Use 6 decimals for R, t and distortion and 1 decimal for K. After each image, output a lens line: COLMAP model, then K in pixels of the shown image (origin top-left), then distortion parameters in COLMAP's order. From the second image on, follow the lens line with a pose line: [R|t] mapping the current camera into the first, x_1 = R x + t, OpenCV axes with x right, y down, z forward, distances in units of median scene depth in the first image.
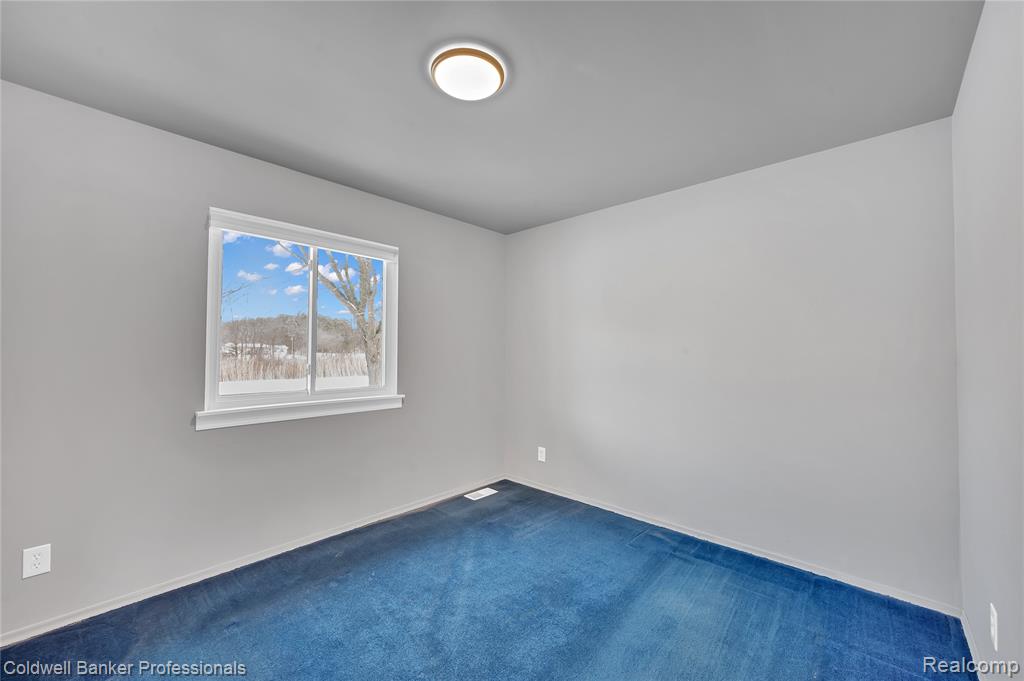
lens RADIAL K [[400.2, 0, 511.0], [0, 400.2, 336.5], [0, 0, 1]] dist [0.000327, -0.000320]
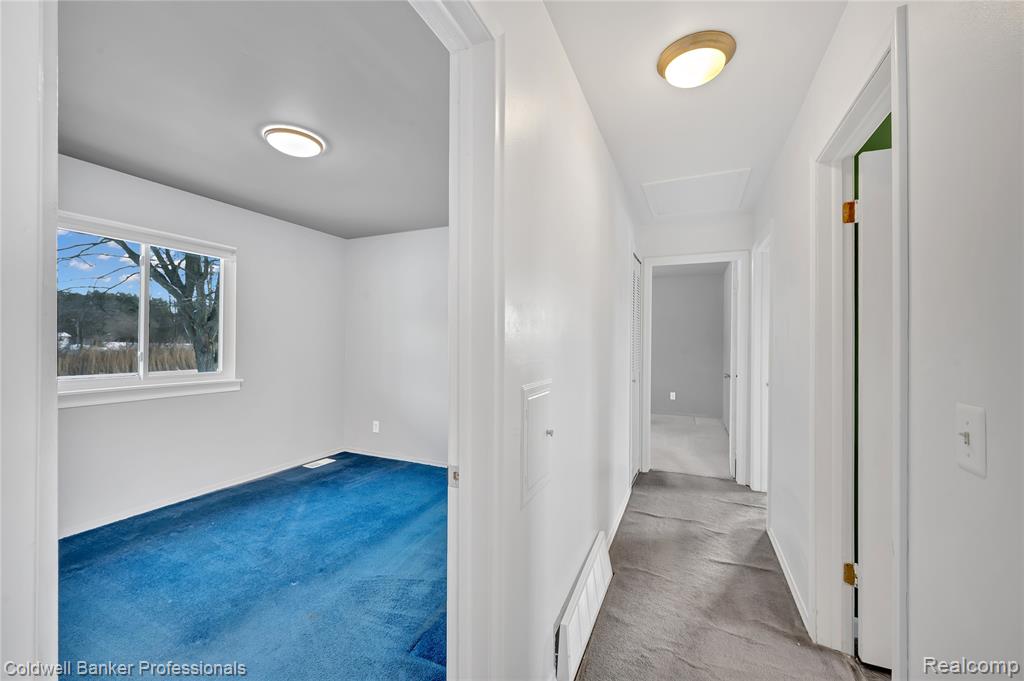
lens RADIAL K [[400.2, 0, 512.5], [0, 400.2, 338.3], [0, 0, 1]] dist [0.000327, -0.000320]
pose [[0.946282, 0.006757, 0.323271, 0.100803], [-0.016011, 0.999534, 0.025976, -0.013456], [-0.322945, -0.029757, 0.945950, -0.358173]]
